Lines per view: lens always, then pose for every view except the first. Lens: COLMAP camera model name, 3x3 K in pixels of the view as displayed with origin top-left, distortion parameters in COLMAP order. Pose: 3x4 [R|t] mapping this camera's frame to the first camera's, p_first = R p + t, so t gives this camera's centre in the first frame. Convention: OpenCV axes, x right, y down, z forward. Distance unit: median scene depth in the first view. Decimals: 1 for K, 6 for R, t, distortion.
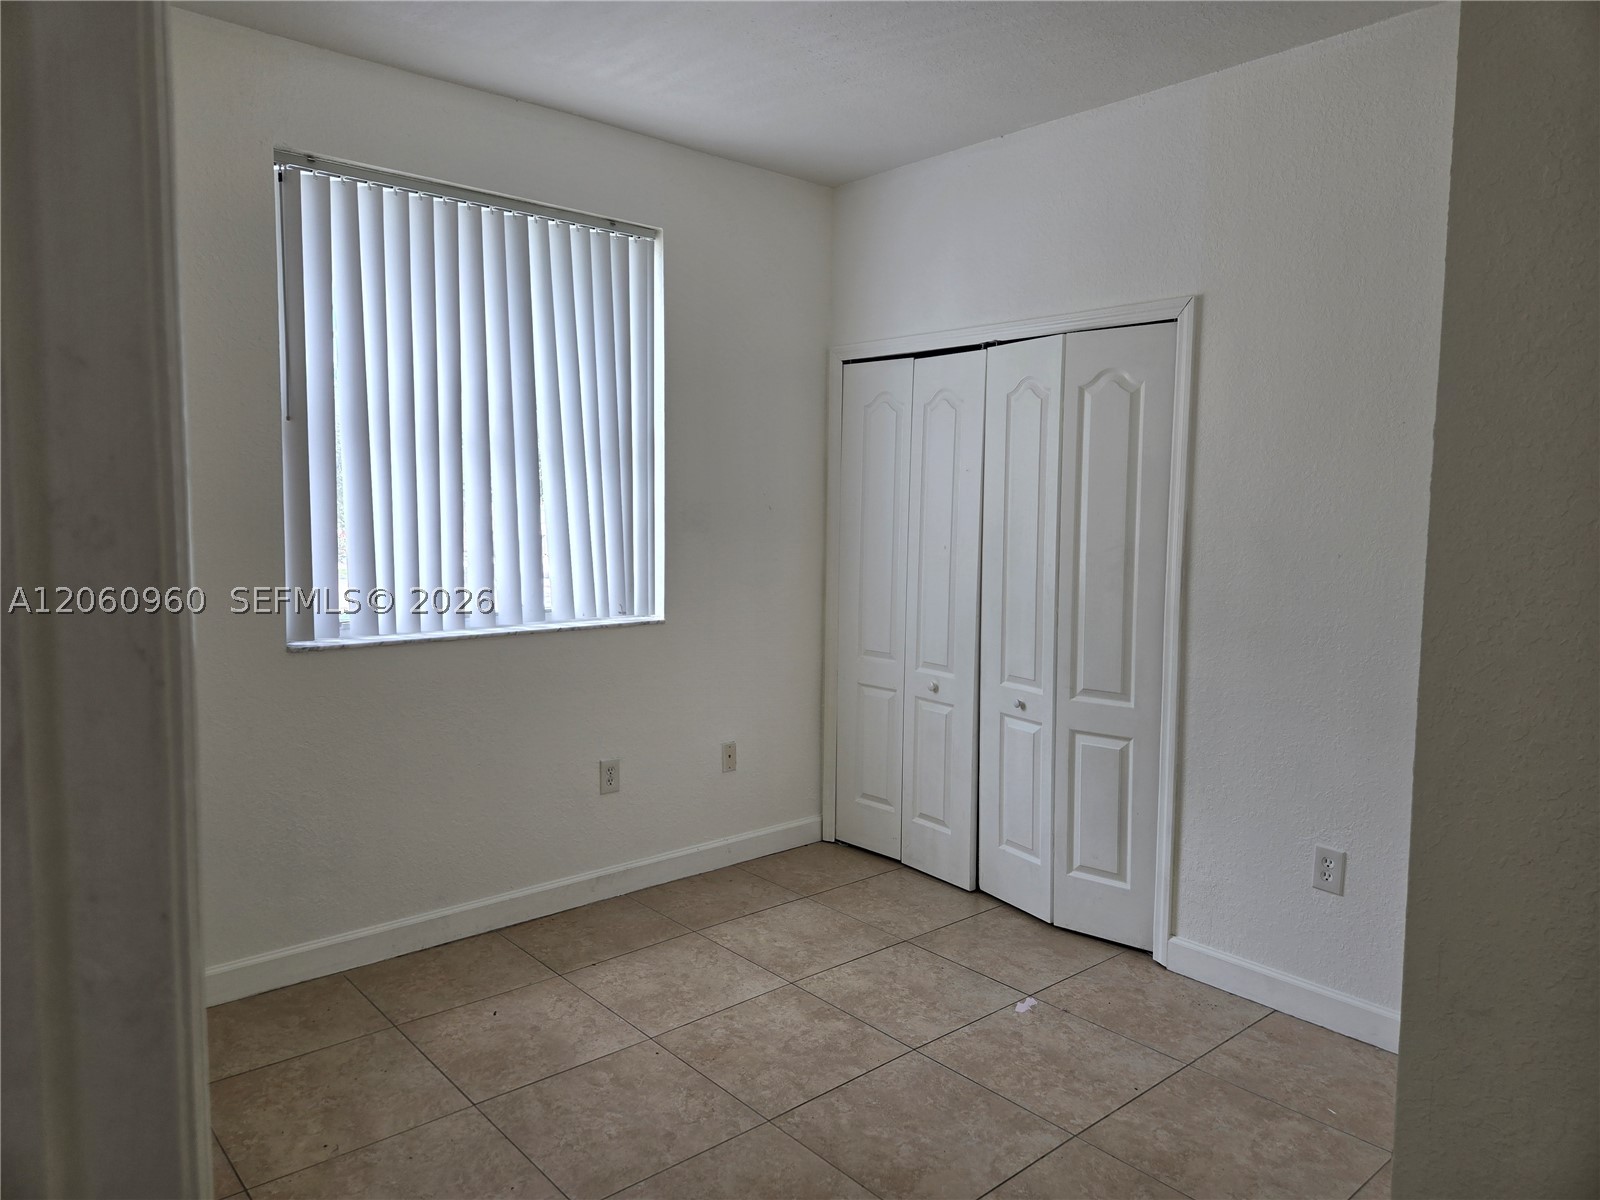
lens RADIAL K [[1078.1, 0, 805.2], [0, 1078.1, 599.5], [0, 0, 1]] dist [0.062236, -0.056586]
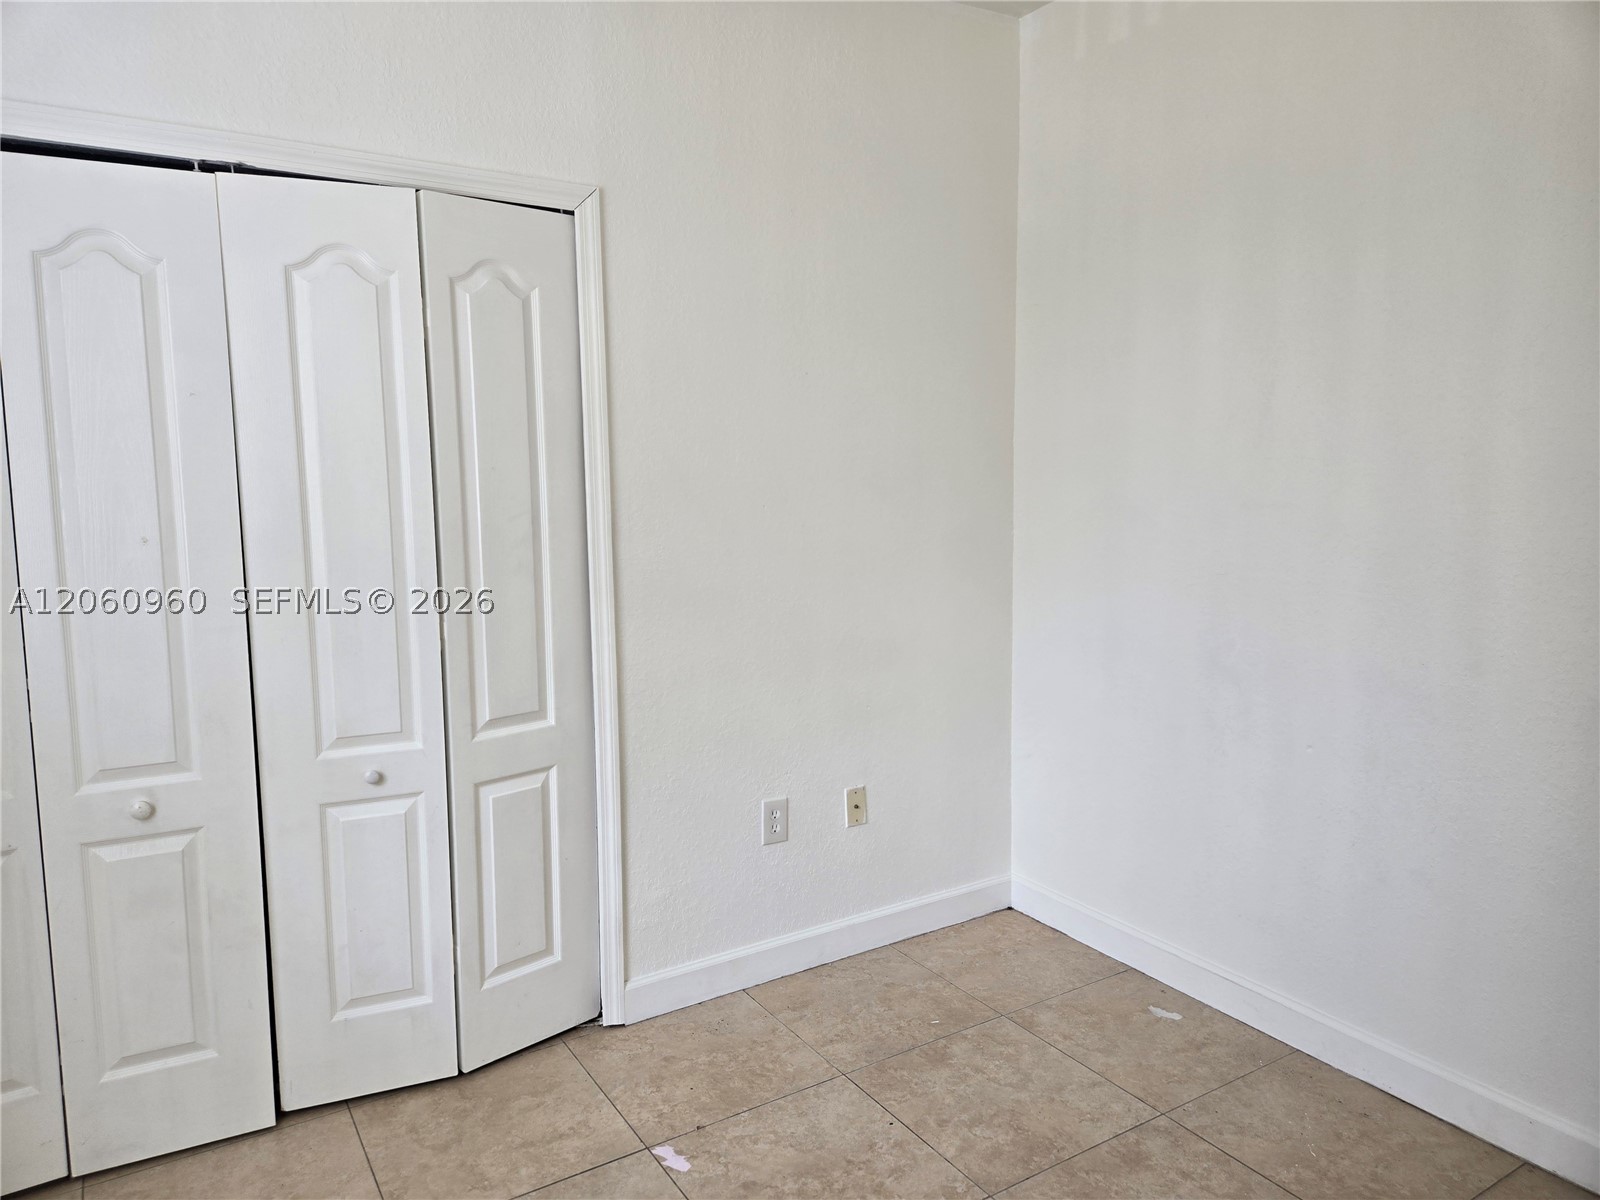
lens RADIAL K [[1078.1, 0, 795.9], [0, 1078.1, 586.5], [0, 0, 1]] dist [0.062236, -0.056586]
pose [[0.156284, -0.128838, 0.979273, -0.391814], [0.097618, 0.988617, 0.114488, -0.064410], [-0.982876, 0.077702, 0.167082, 0.692426]]
